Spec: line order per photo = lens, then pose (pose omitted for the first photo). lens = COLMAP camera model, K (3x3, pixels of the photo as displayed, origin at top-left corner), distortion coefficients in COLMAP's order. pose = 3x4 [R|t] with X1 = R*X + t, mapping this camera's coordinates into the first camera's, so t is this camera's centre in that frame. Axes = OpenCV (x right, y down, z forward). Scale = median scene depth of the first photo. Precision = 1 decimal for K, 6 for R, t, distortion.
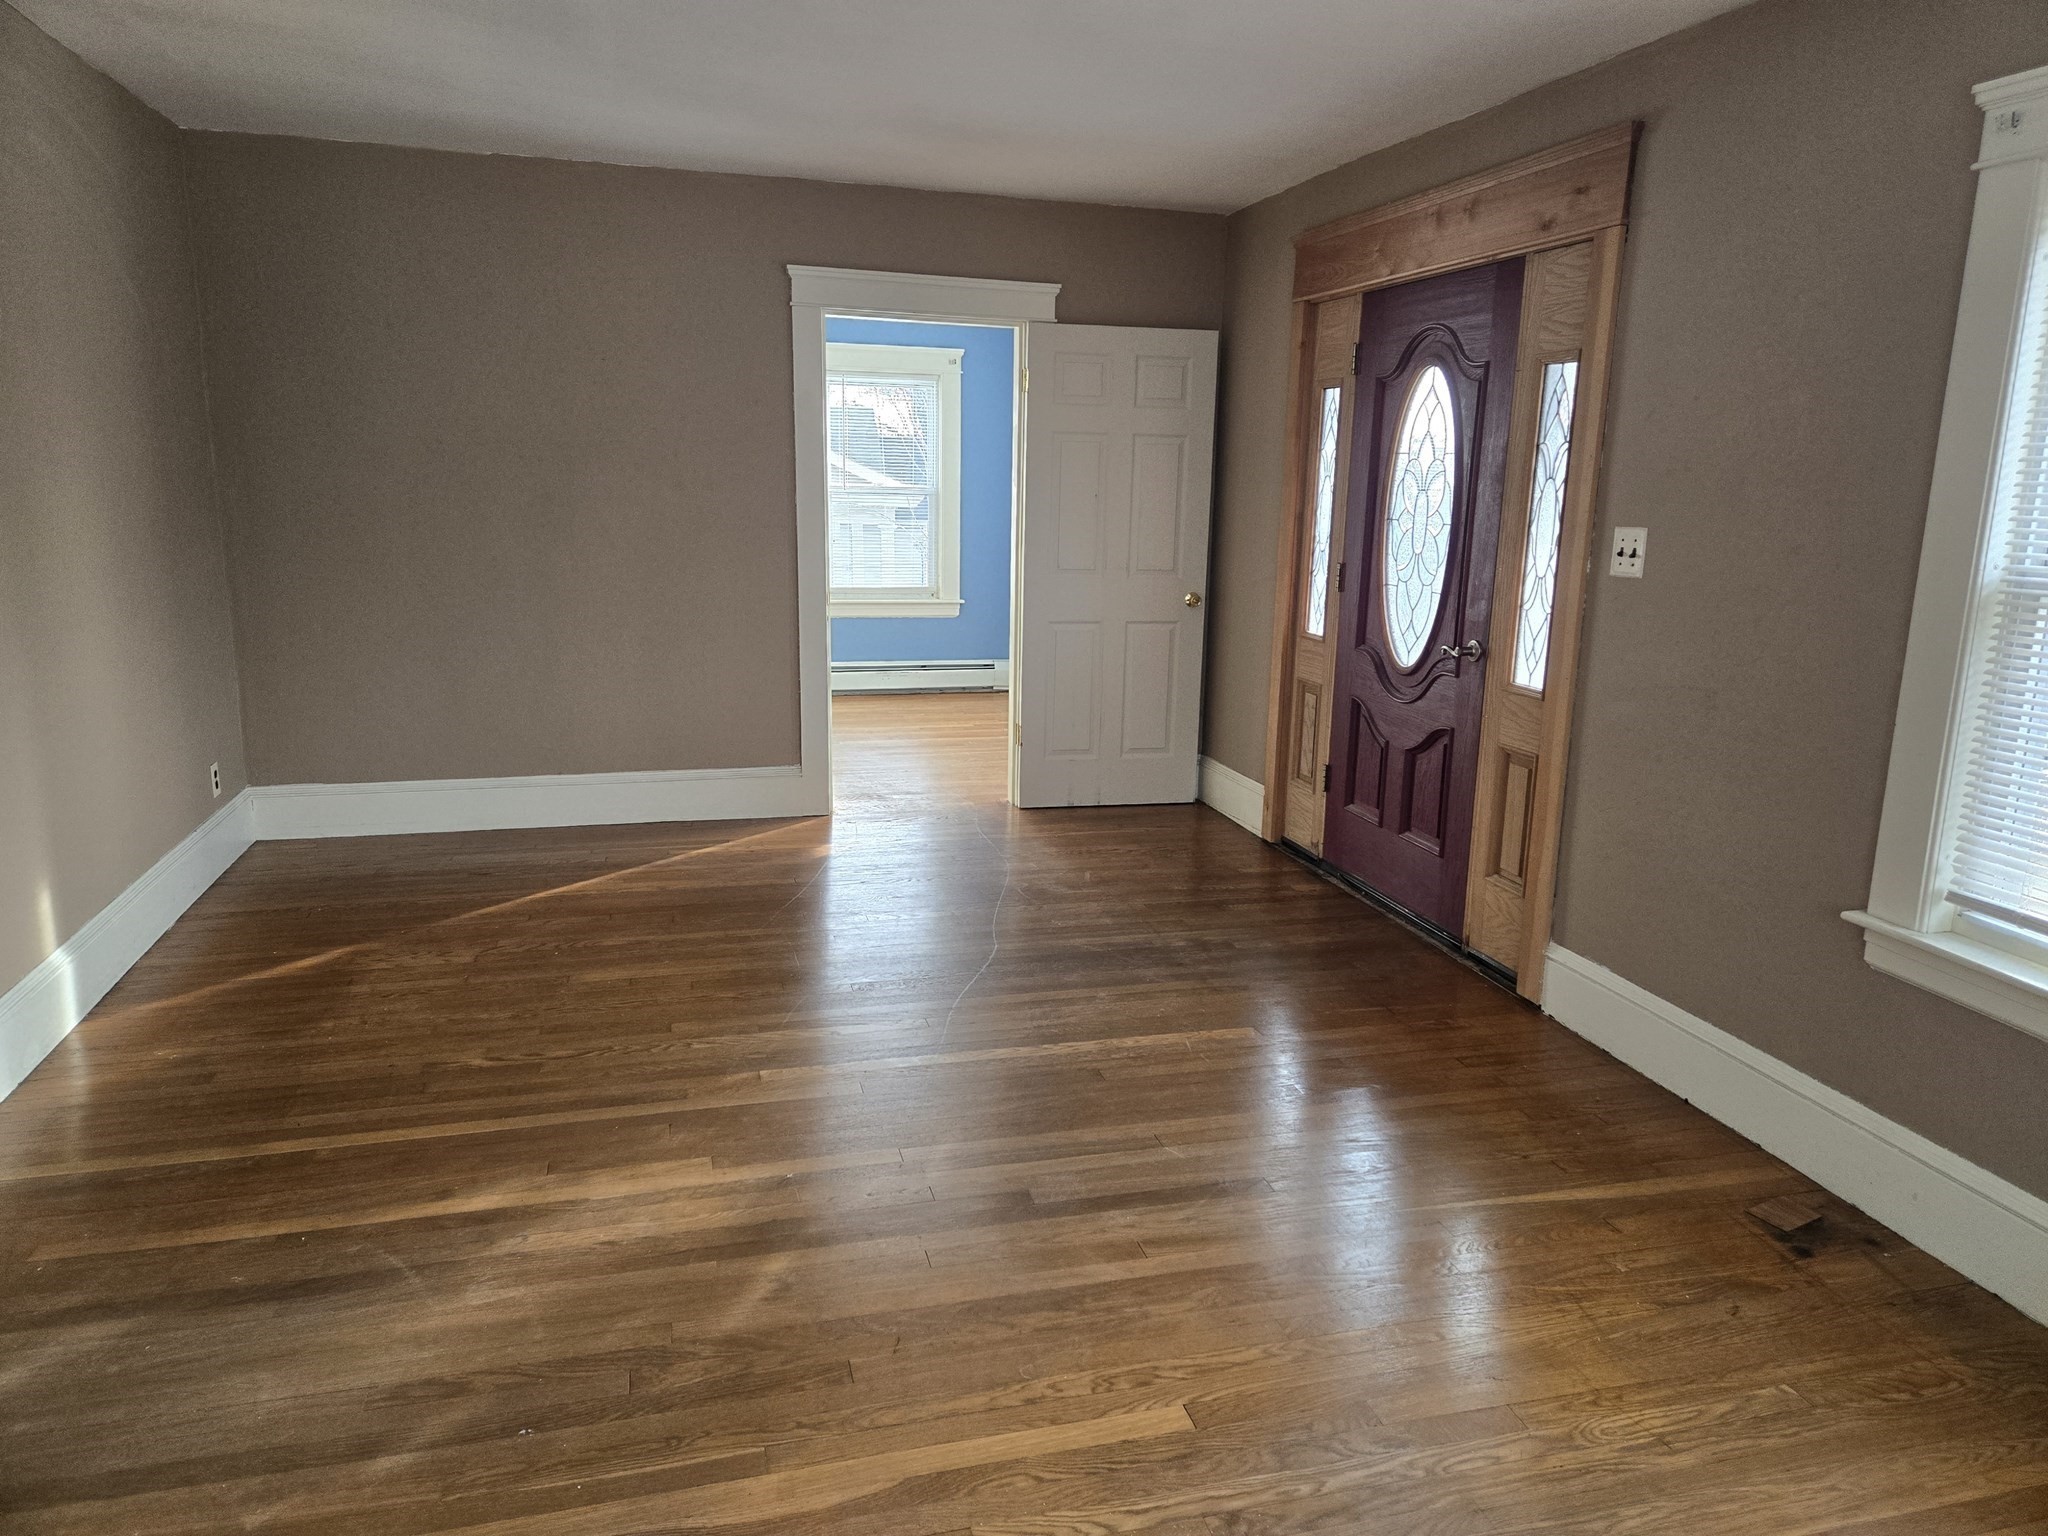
lens RADIAL K [[1365.5, 0, 1031.9], [0, 1365.5, 759.6], [0, 0, 1]] dist [0.087925, -0.066773]
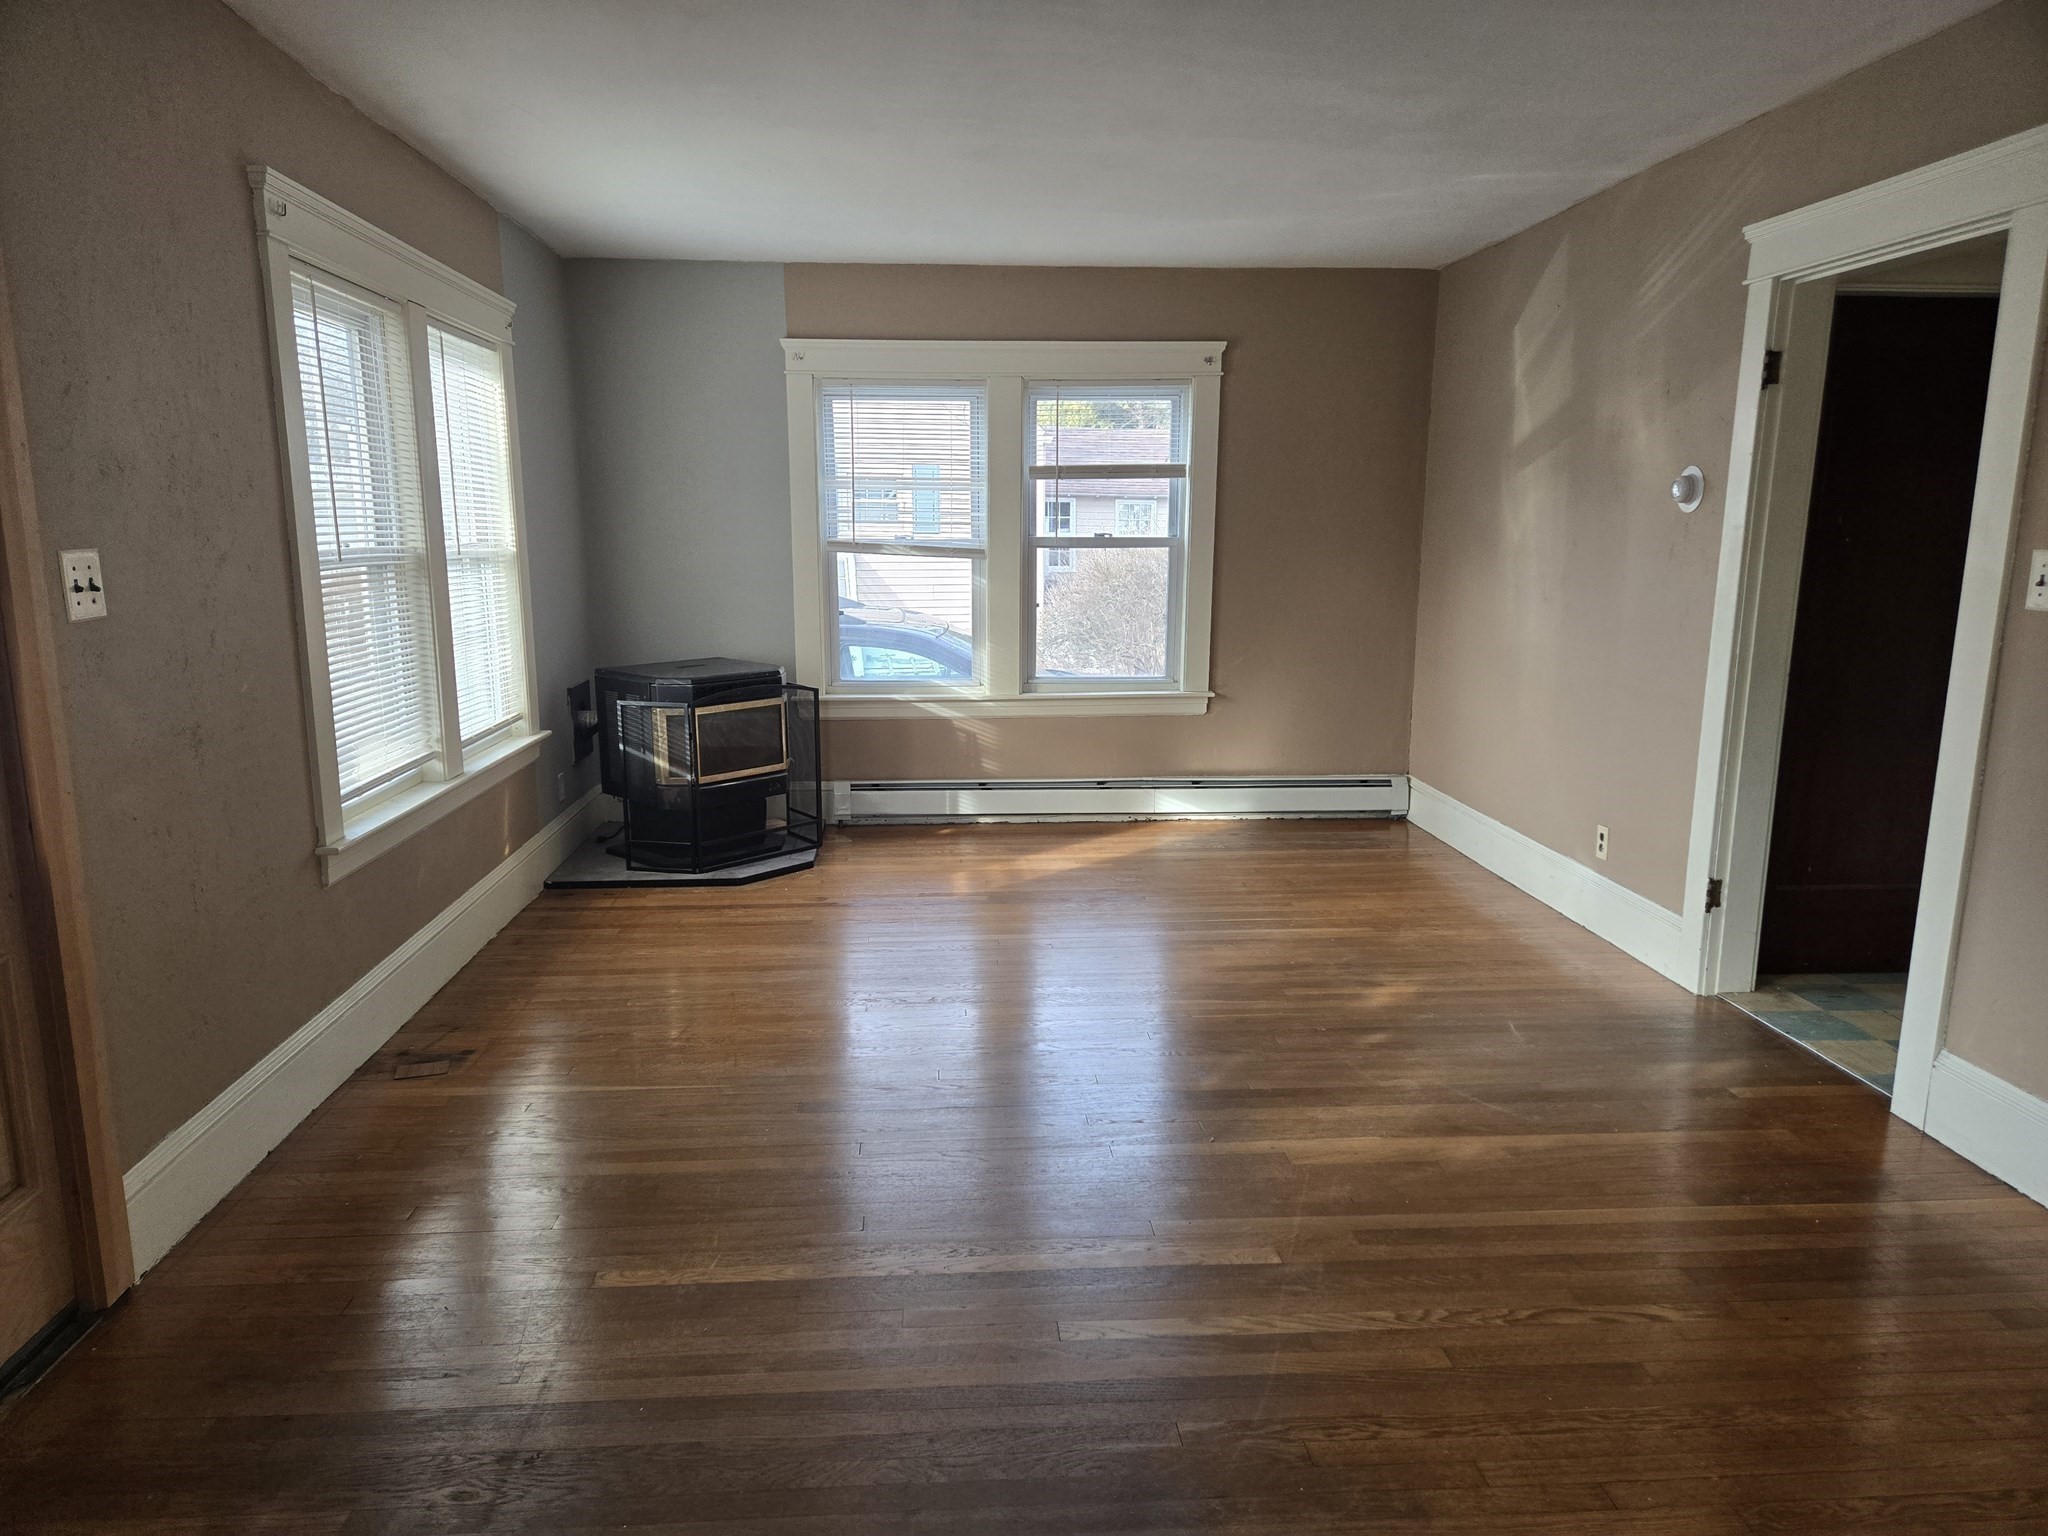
lens RADIAL K [[1365.5, 0, 1031.9], [0, 1365.5, 759.6], [0, 0, 1]] dist [0.087925, -0.066773]
pose [[-0.982034, -0.062279, 0.178131, -0.184697], [0.008040, 0.929302, 0.369233, -0.346517], [-0.188533, 0.364032, -0.912105, 1.690872]]
